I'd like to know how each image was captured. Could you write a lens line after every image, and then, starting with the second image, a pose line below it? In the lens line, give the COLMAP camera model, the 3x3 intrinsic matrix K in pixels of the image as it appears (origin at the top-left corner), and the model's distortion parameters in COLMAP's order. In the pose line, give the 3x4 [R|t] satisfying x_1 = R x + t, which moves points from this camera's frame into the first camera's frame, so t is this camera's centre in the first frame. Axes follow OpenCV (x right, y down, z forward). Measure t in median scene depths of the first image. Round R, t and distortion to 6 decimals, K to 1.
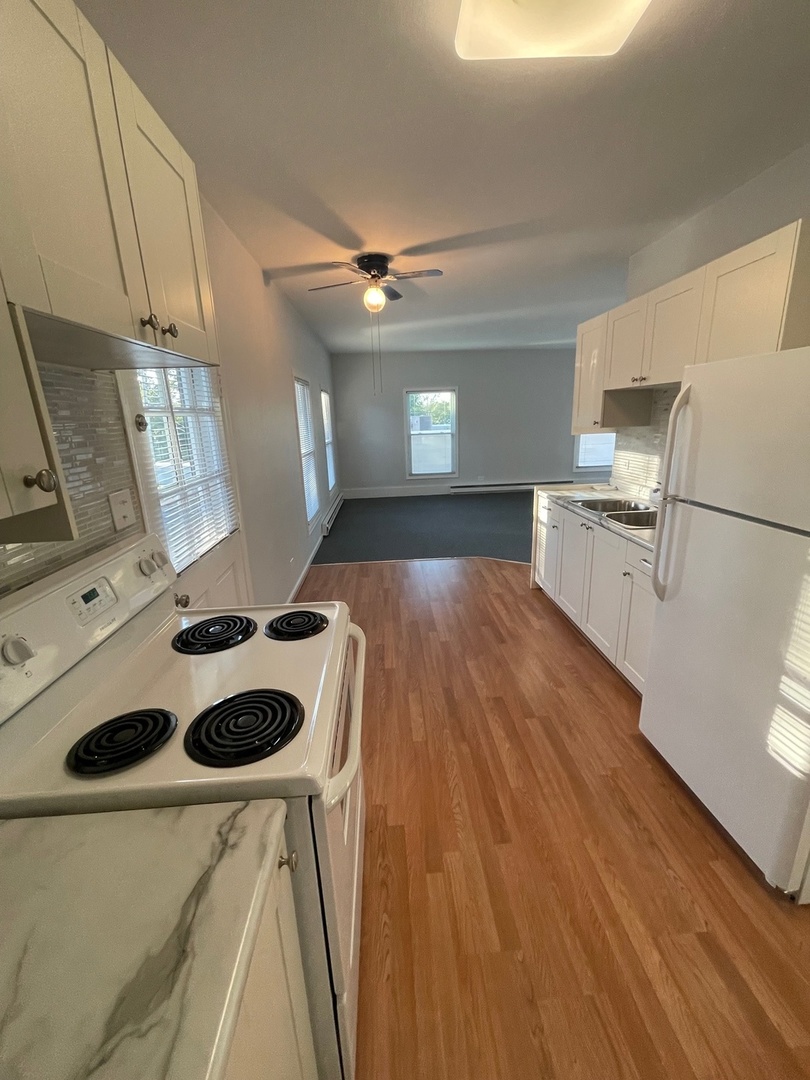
lens RADIAL K [[440.2, 0, 406.1], [0, 440.2, 534.8], [0, 0, 1]] dist [-0.000412, 0.000910]
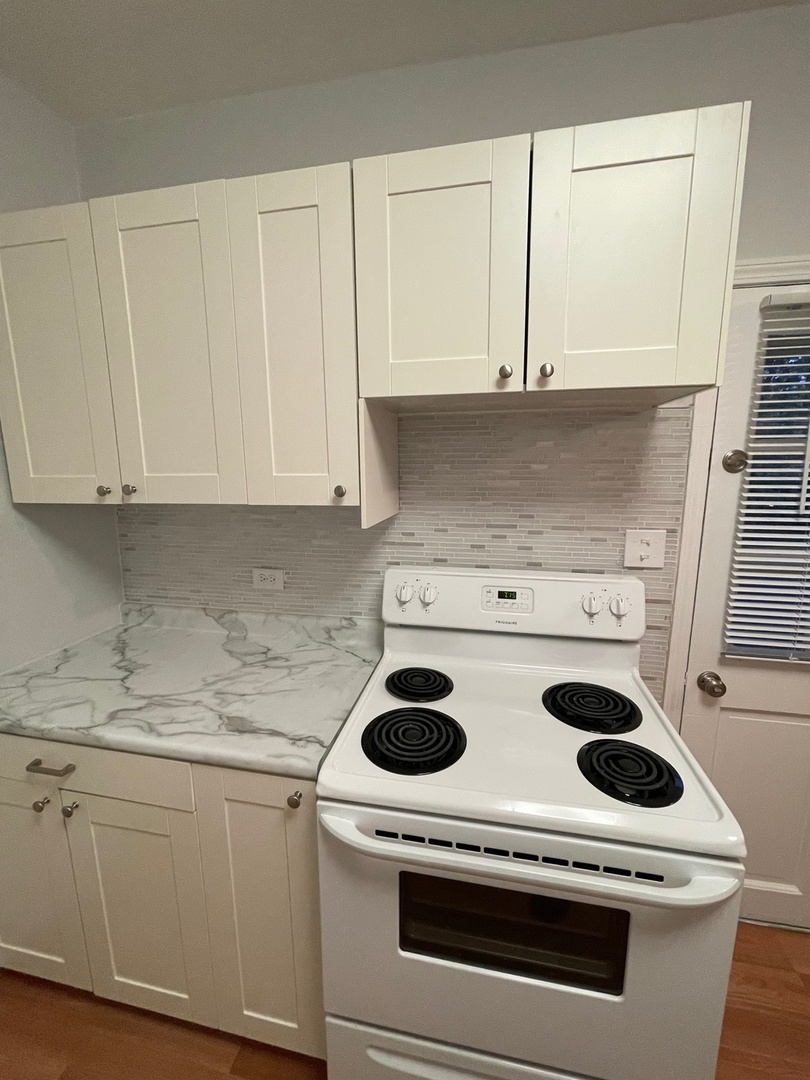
lens RADIAL K [[440.2, 0, 406.1], [0, 440.2, 534.8], [0, 0, 1]] dist [-0.000412, 0.000910]
pose [[-0.249367, 0.195996, -0.948368, 0.608324], [-0.242122, 0.935584, 0.257019, -0.329540], [0.937653, 0.293713, -0.185849, 1.104497]]
